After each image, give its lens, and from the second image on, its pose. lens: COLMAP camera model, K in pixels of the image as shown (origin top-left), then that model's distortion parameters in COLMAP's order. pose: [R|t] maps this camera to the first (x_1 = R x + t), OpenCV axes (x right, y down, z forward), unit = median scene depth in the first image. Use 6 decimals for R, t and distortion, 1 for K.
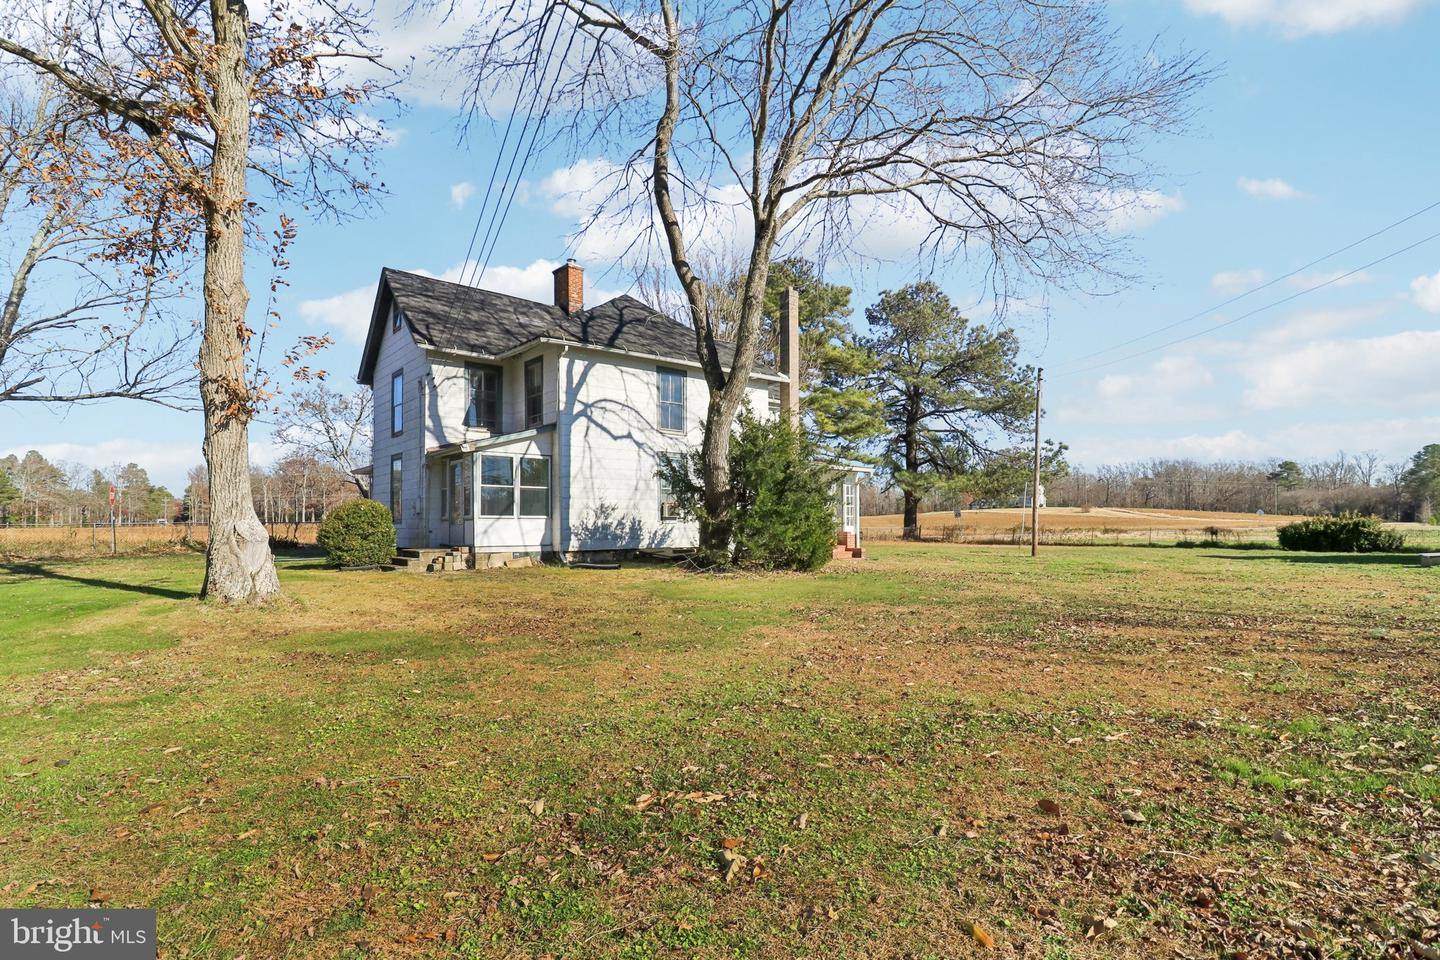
lens RADIAL K [[689.2, 0, 707.8], [0, 689.2, 510.7], [0, 0, 1]] dist [0.000938, -0.012581]
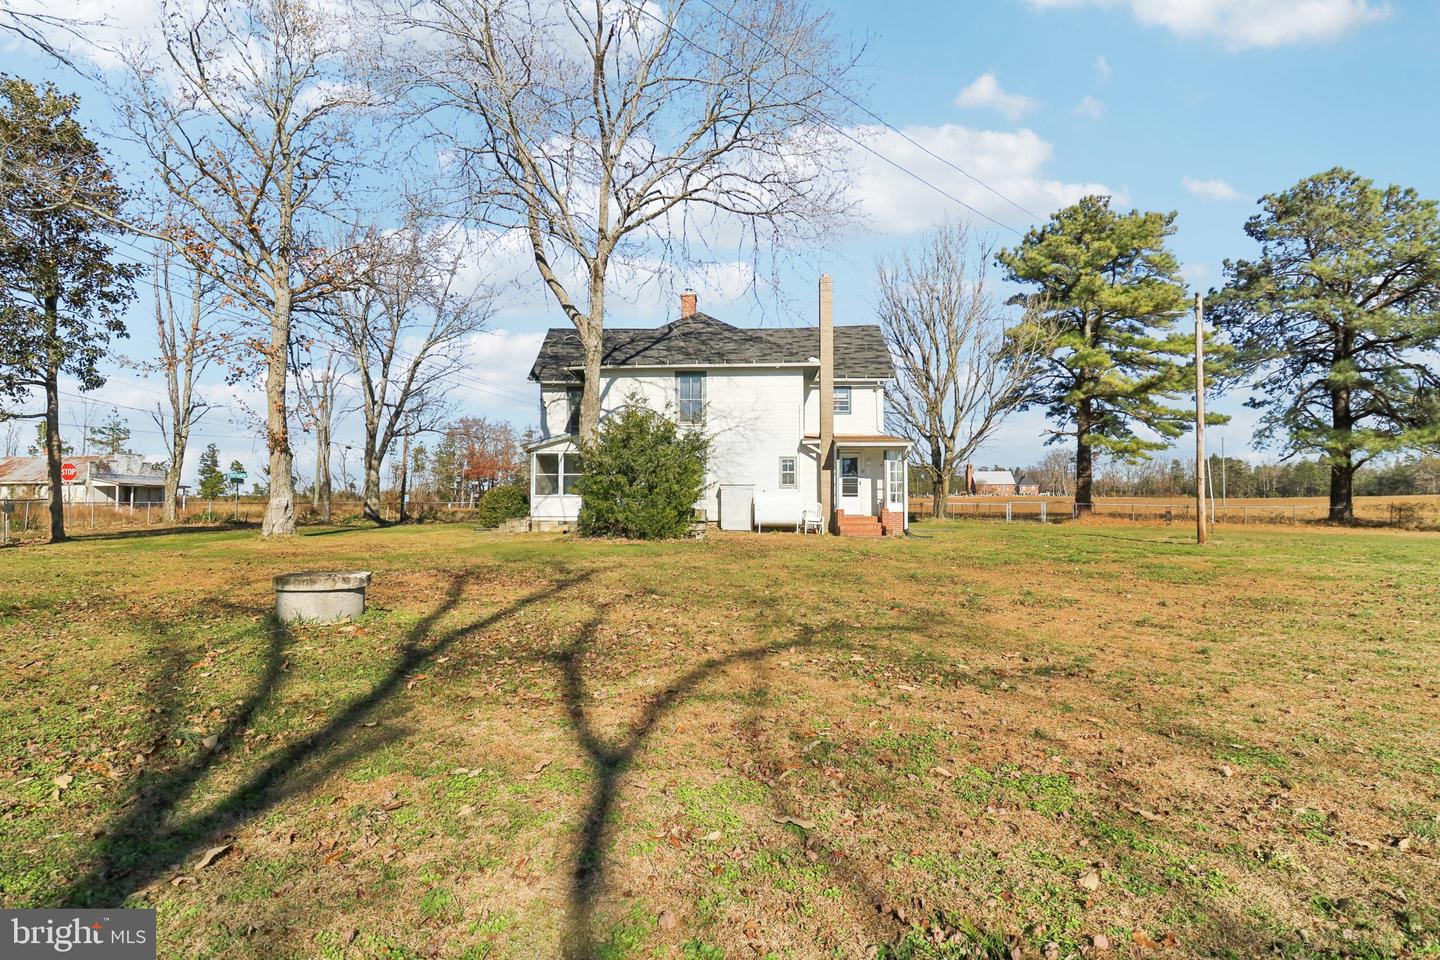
lens RADIAL K [[675.8, 0, 717.2], [0, 675.8, 488.1], [0, 0, 1]] dist [0.000203, -0.012532]
pose [[0.761223, -0.017119, -0.648264, 0.341832], [0.012657, 0.999853, -0.011541, 0.005278], [0.648366, 0.000580, 0.761328, 0.059430]]
